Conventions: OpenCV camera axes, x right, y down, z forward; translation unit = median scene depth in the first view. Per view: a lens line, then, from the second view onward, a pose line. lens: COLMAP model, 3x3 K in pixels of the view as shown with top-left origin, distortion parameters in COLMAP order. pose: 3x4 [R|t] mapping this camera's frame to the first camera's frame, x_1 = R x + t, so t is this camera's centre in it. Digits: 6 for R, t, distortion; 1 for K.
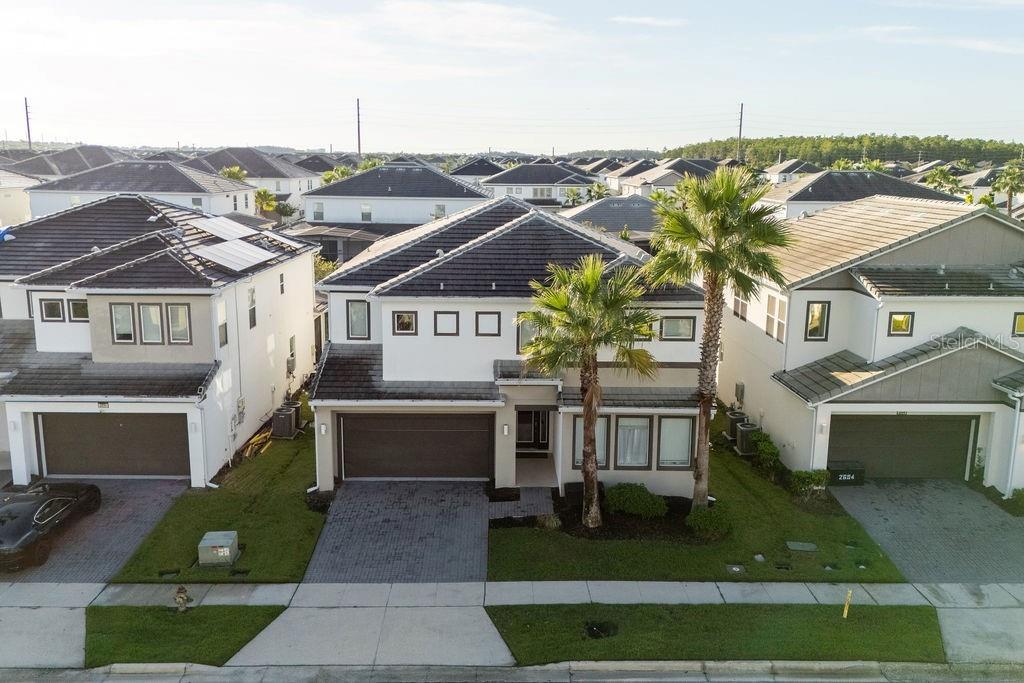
lens RADIAL K [[878.9, 0, 512.0], [0, 878.9, 344.5], [0, 0, 1]] dist [0.059823, -0.071739]
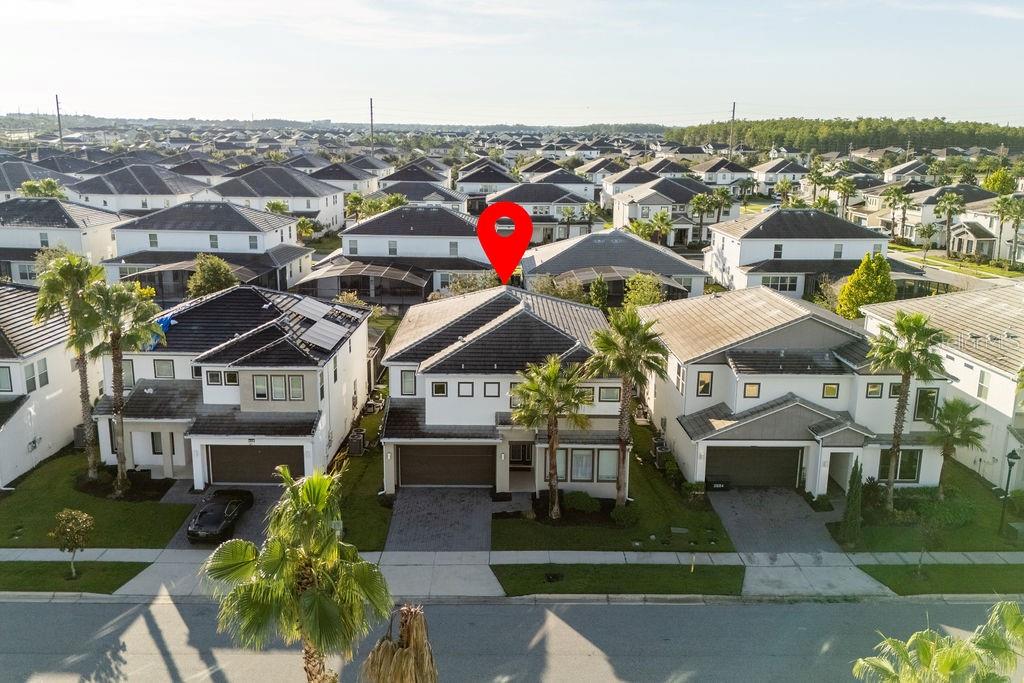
lens RADIAL K [[878.9, 0, 511.5], [0, 878.9, 341.1], [0, 0, 1]] dist [0.059823, -0.071739]
pose [[0.999971, 0.001589, -0.007434, 0.019955], [-0.001369, 0.999562, 0.029550, -0.157975], [0.007478, -0.029539, 0.999536, -0.583532]]
